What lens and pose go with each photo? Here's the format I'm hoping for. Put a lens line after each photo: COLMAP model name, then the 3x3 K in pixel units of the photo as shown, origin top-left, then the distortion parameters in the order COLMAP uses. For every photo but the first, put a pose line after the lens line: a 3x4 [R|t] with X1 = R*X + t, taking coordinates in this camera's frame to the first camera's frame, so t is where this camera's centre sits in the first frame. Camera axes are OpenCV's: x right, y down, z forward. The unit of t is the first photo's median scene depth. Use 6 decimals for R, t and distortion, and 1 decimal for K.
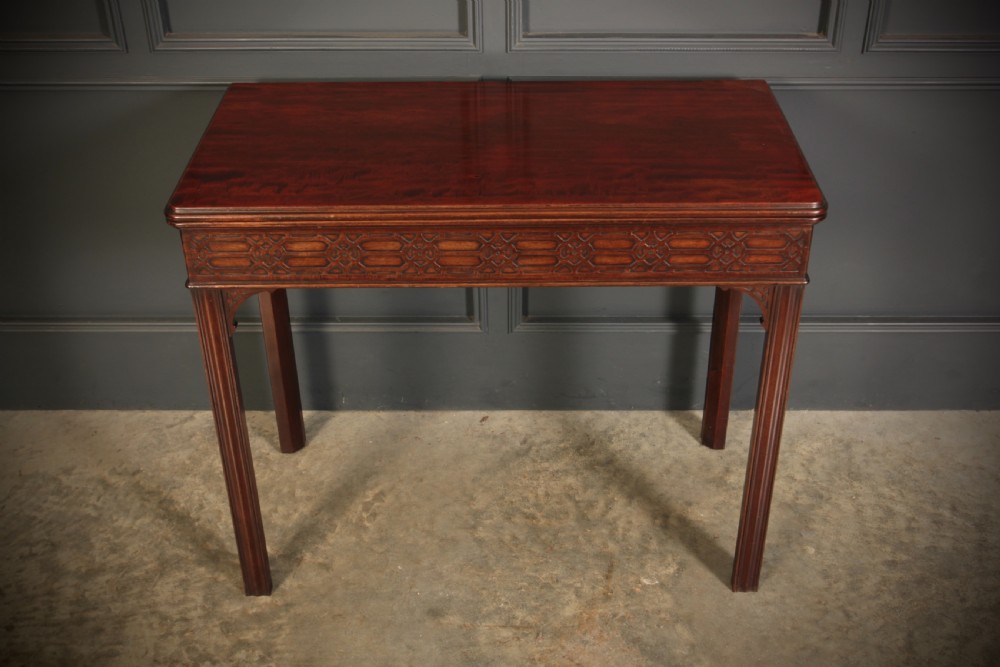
lens RADIAL K [[1179.3, 0, 514.2], [0, 1179.3, 325.6], [0, 0, 1]] dist [-0.033752, 0.000000]
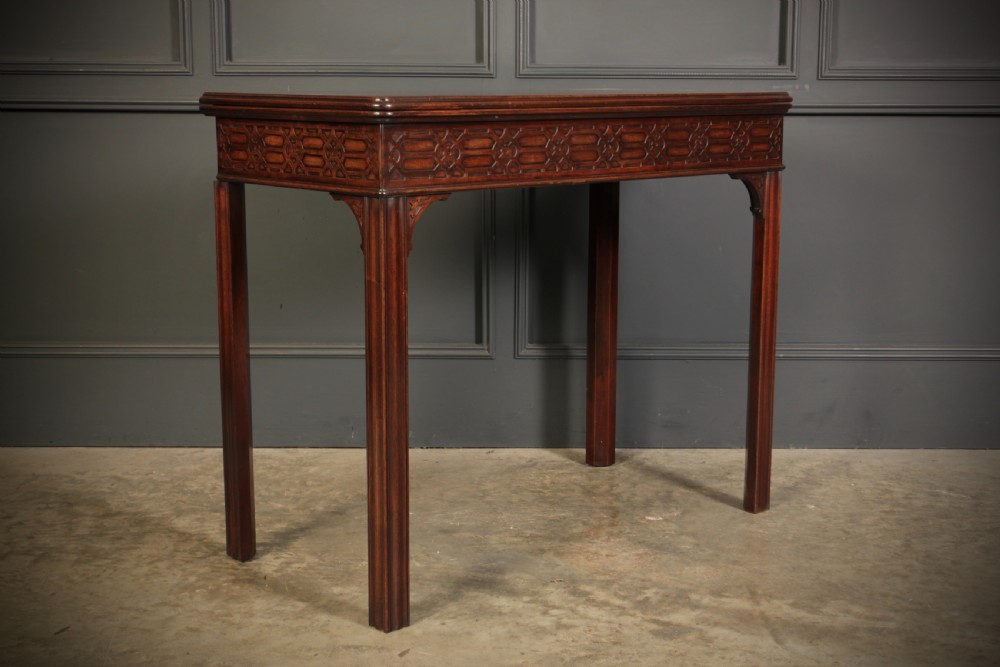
lens RADIAL K [[1461.7, 0, 510.2], [0, 1461.7, 337.9], [0, 0, 1]] dist [0.001158, 0.000000]
pose [[0.999948, 0.005934, 0.008327, -0.021713], [-0.002116, 0.916817, -0.399303, 0.560027], [-0.010003, 0.399265, 0.916781, -0.225878]]
